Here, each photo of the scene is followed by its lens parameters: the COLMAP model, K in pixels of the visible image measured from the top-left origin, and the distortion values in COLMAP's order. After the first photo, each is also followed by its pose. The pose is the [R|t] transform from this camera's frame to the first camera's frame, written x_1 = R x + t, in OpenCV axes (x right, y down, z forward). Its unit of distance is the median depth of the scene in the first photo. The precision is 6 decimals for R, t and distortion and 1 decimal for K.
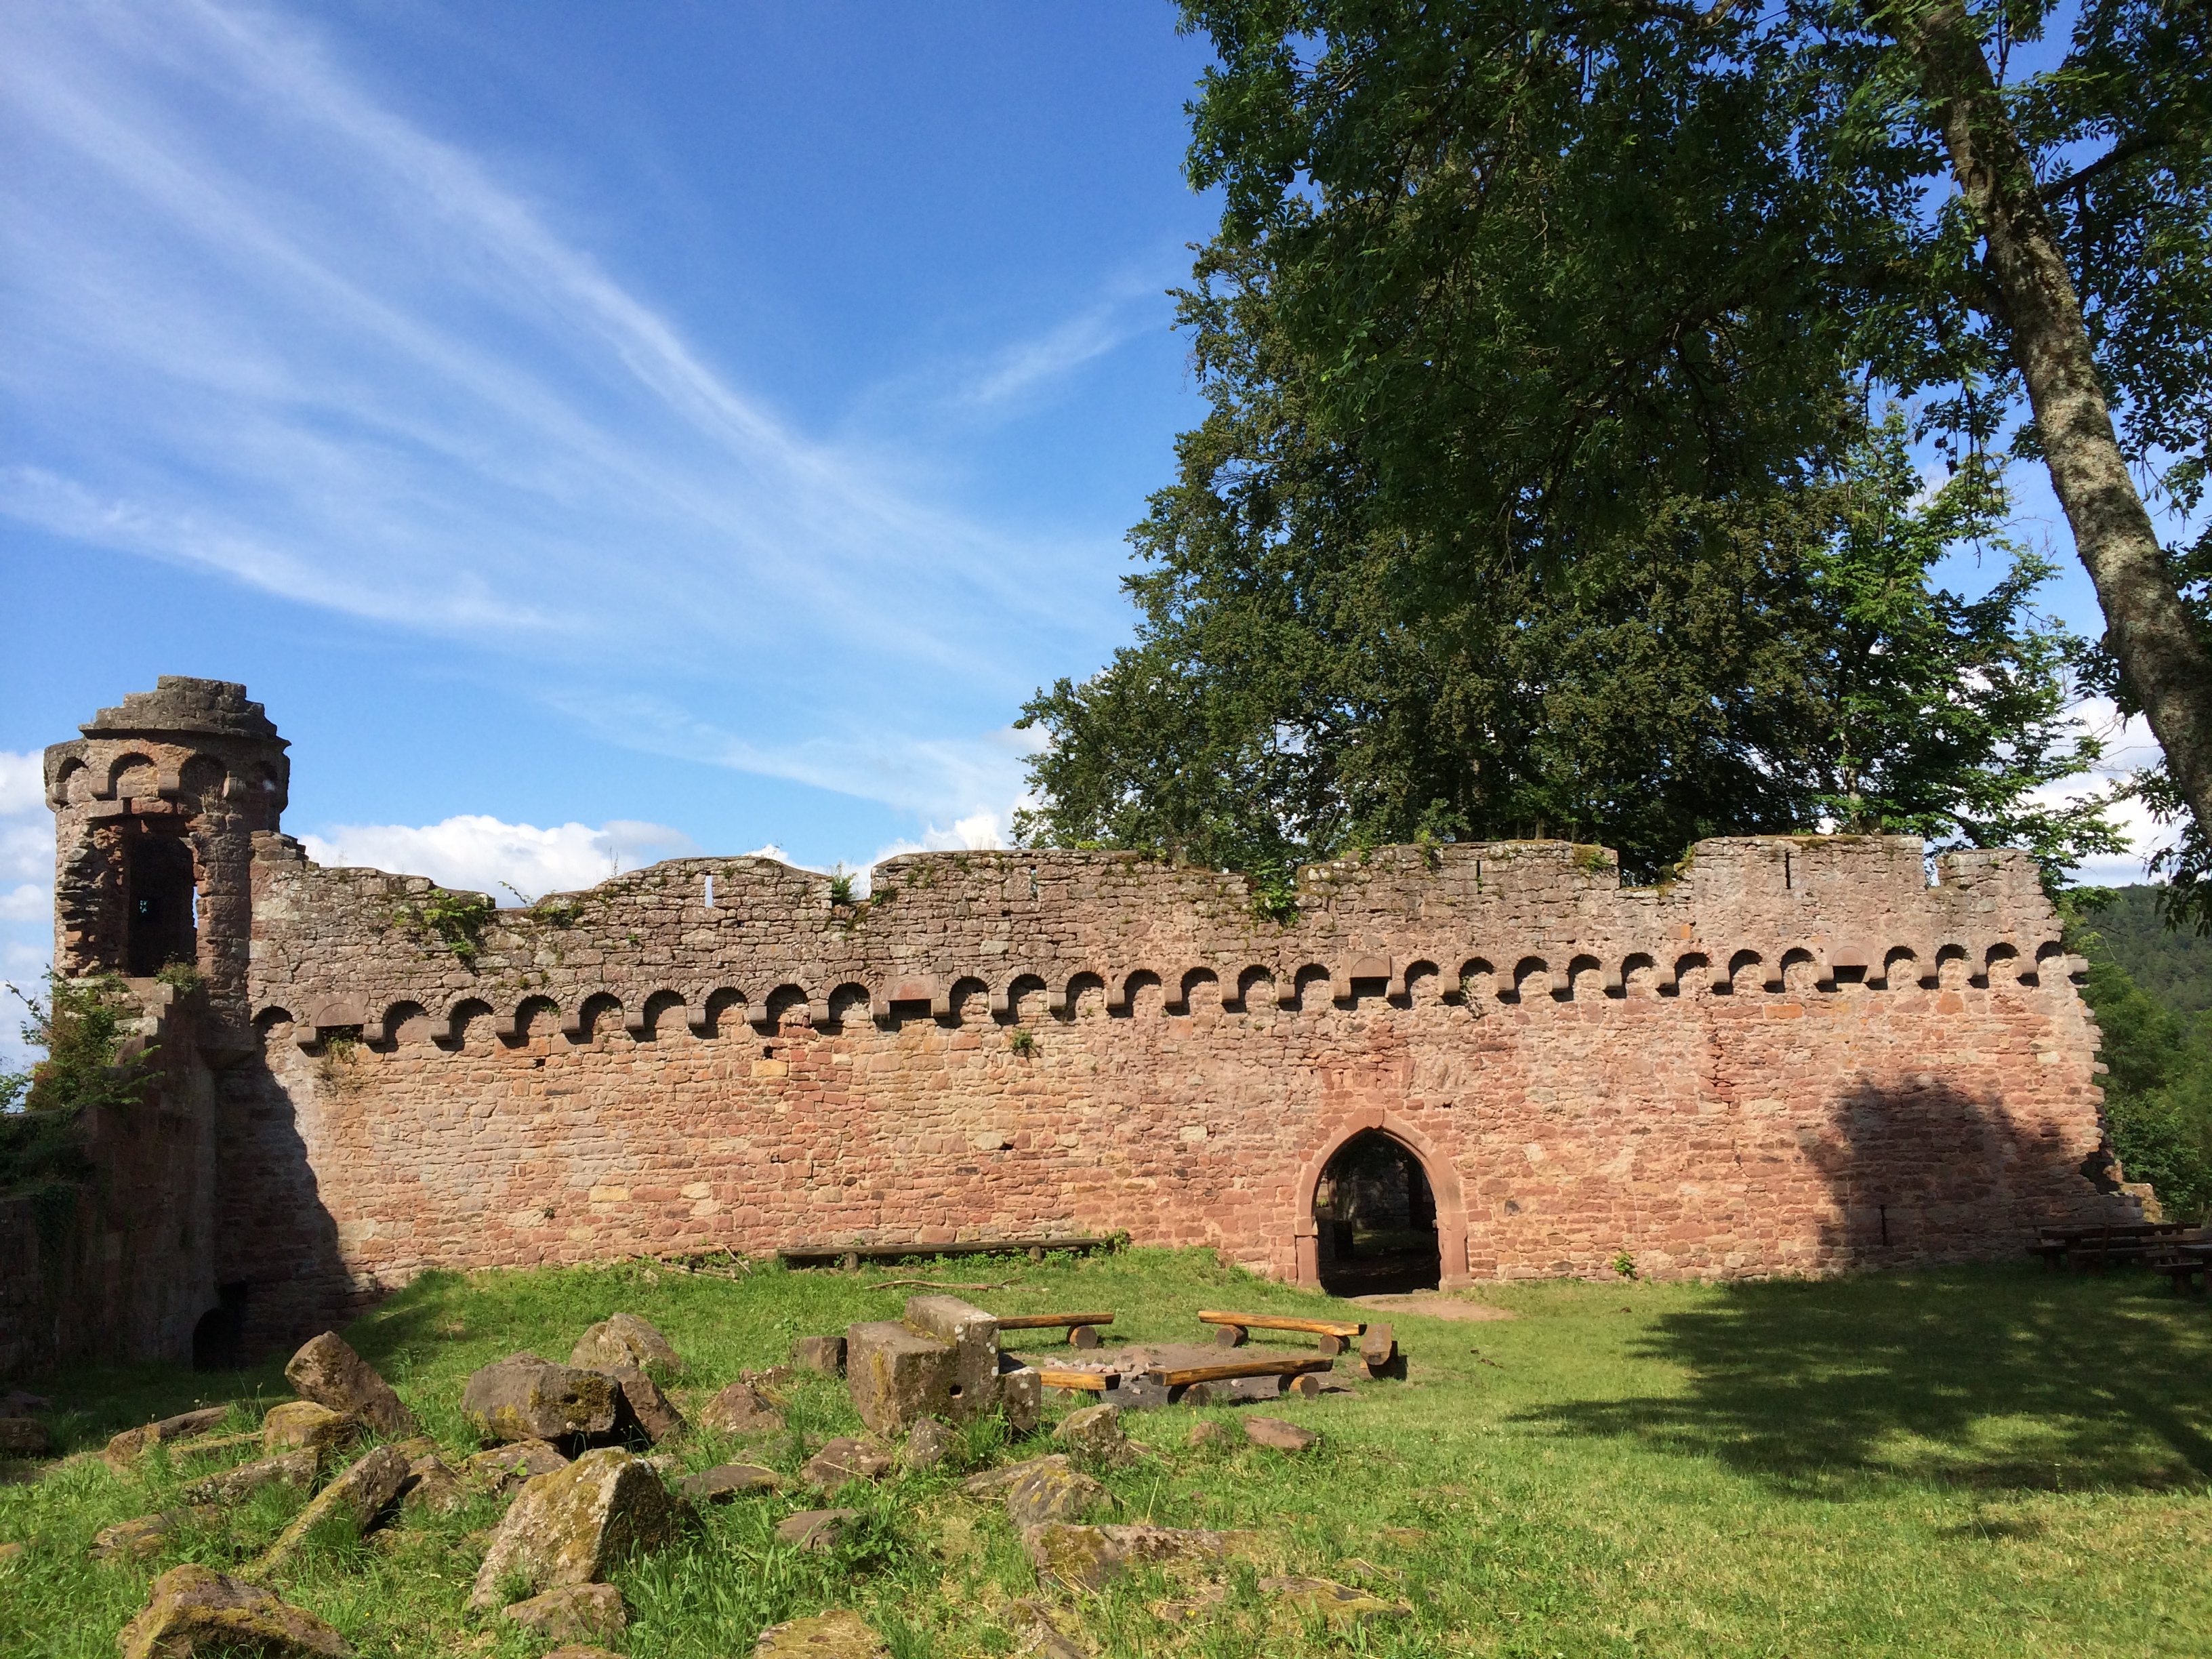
lens RADIAL K [[1915.3, 0, 1109.7], [0, 1915.3, 838.5], [0, 0, 1]] dist [0.098319, -0.026651]
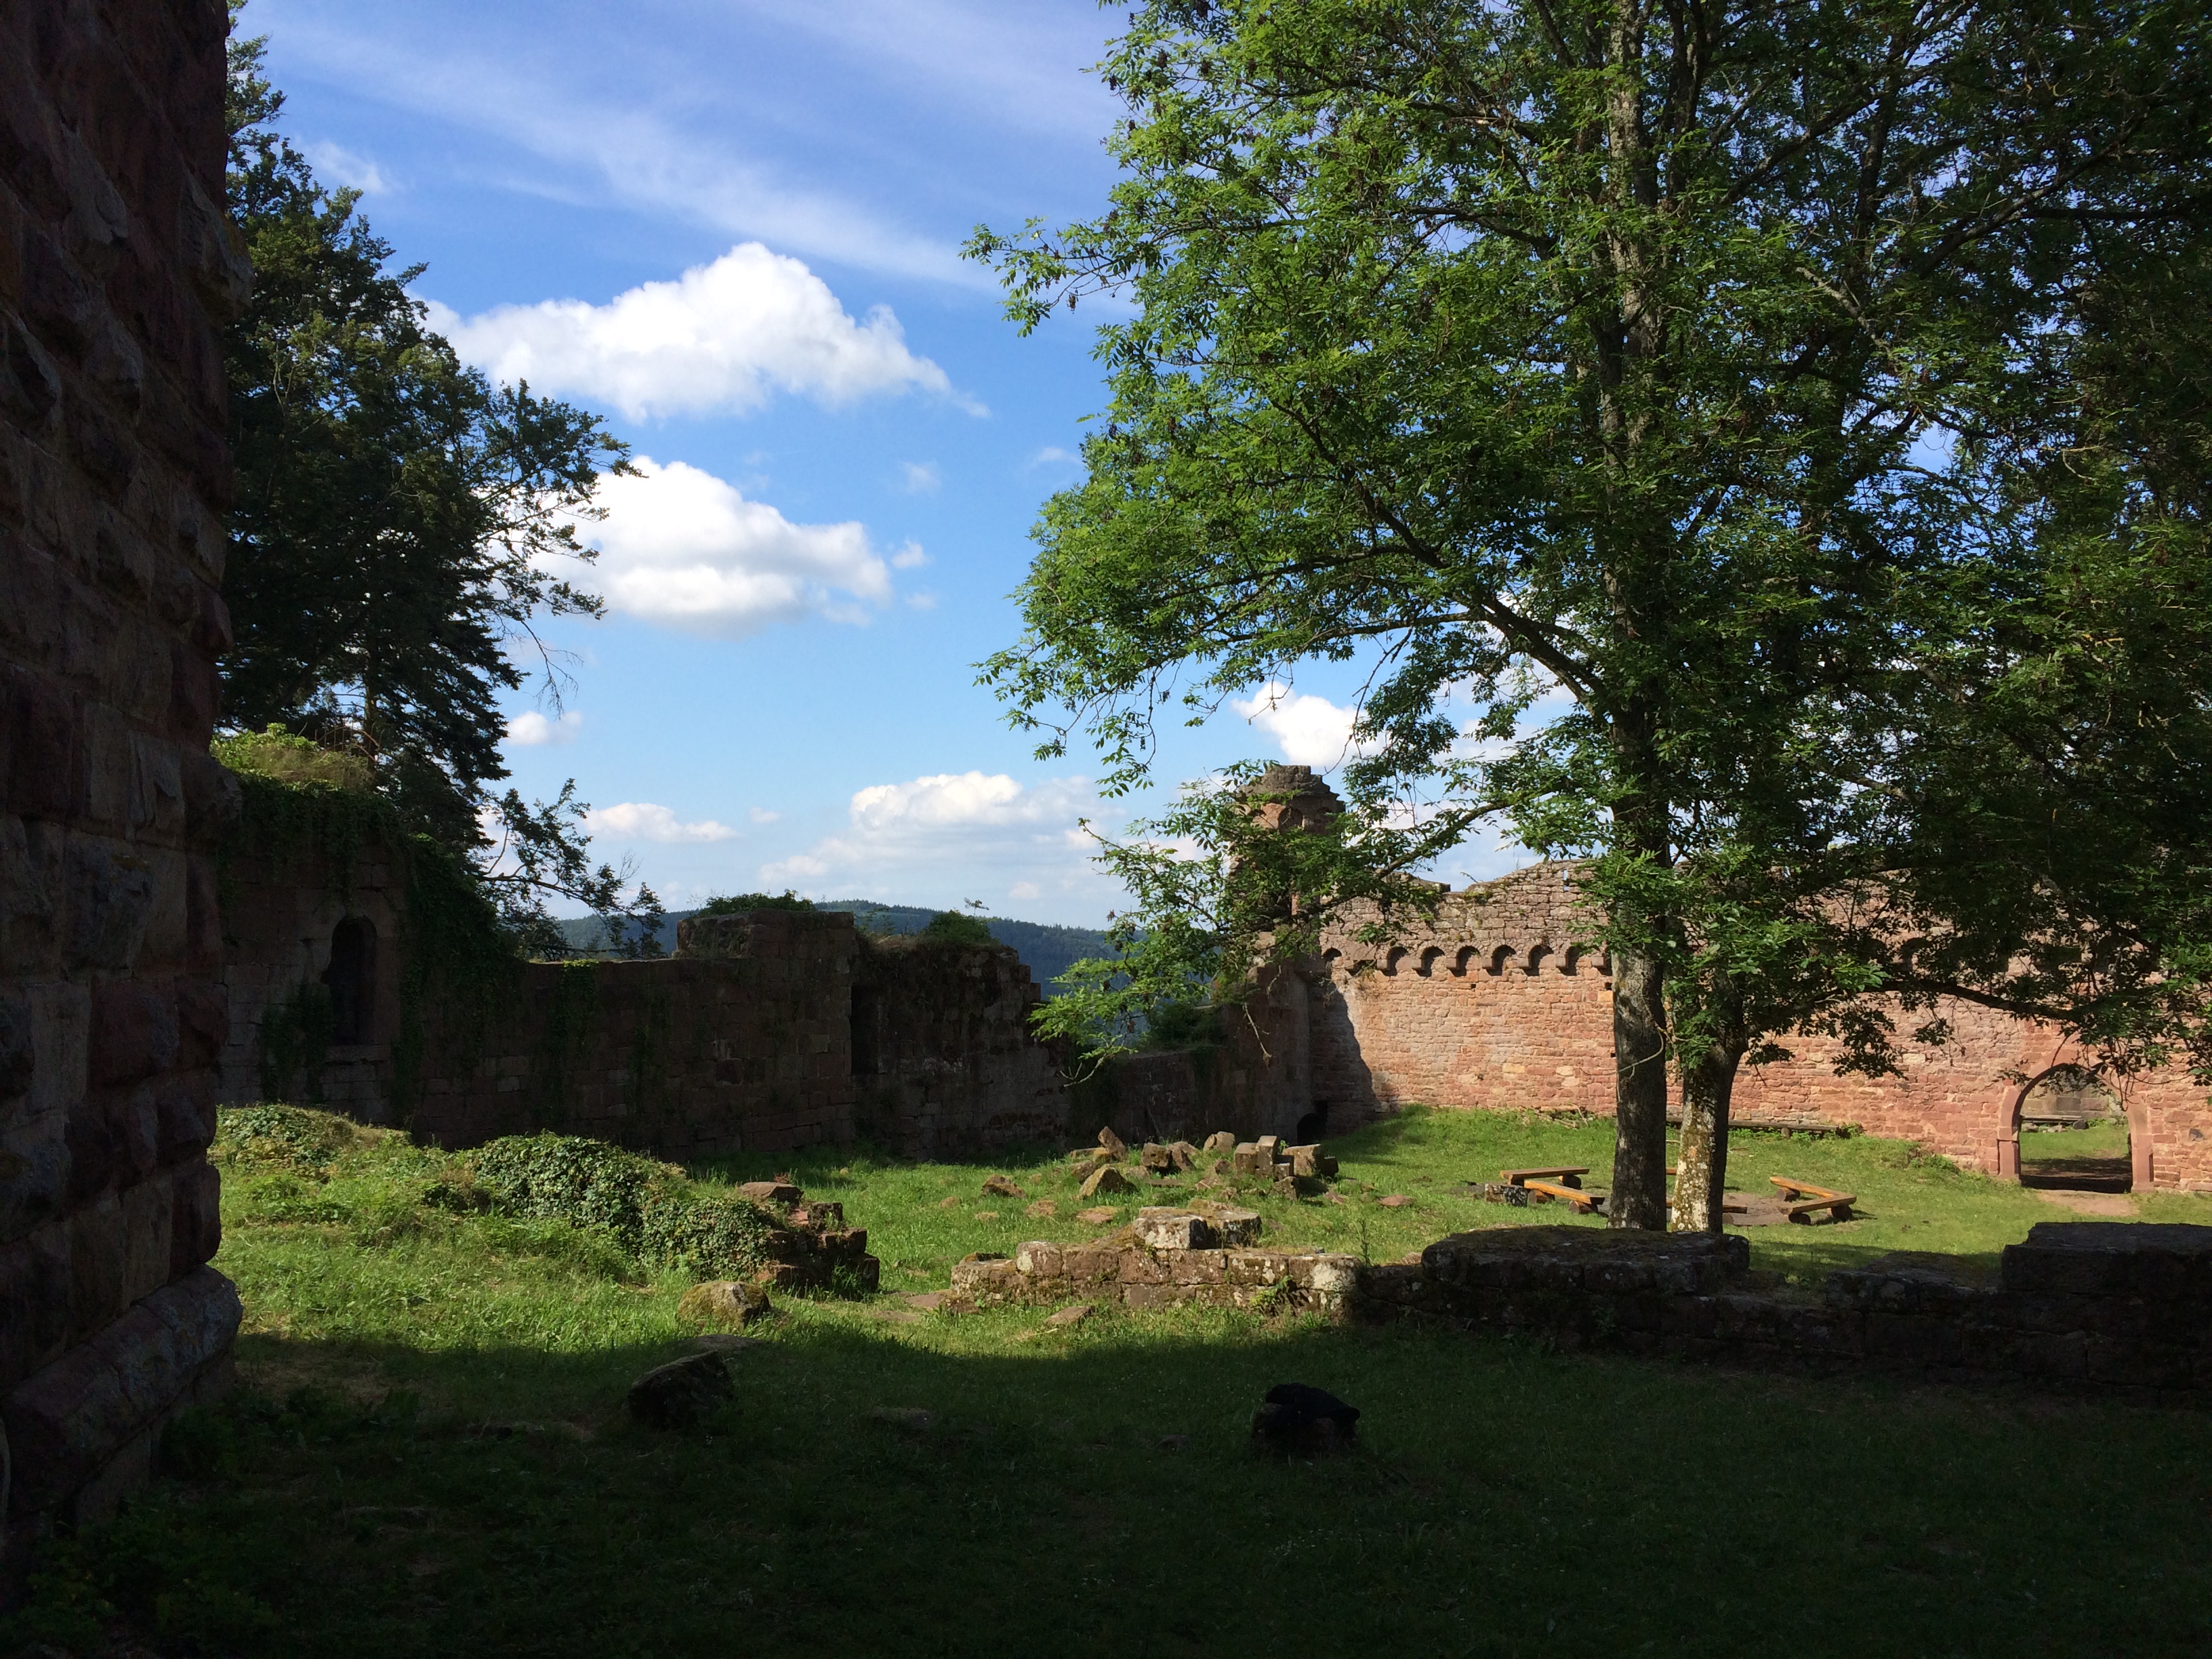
lens RADIAL K [[1915.3, 0, 1104.4], [0, 1915.3, 830.7], [0, 0, 1]] dist [0.098319, -0.026651]
pose [[0.764733, -0.007252, -0.644307, 0.518631], [0.062563, 0.996048, 0.063046, -0.137987], [0.641303, -0.088523, 0.762164, -0.435006]]
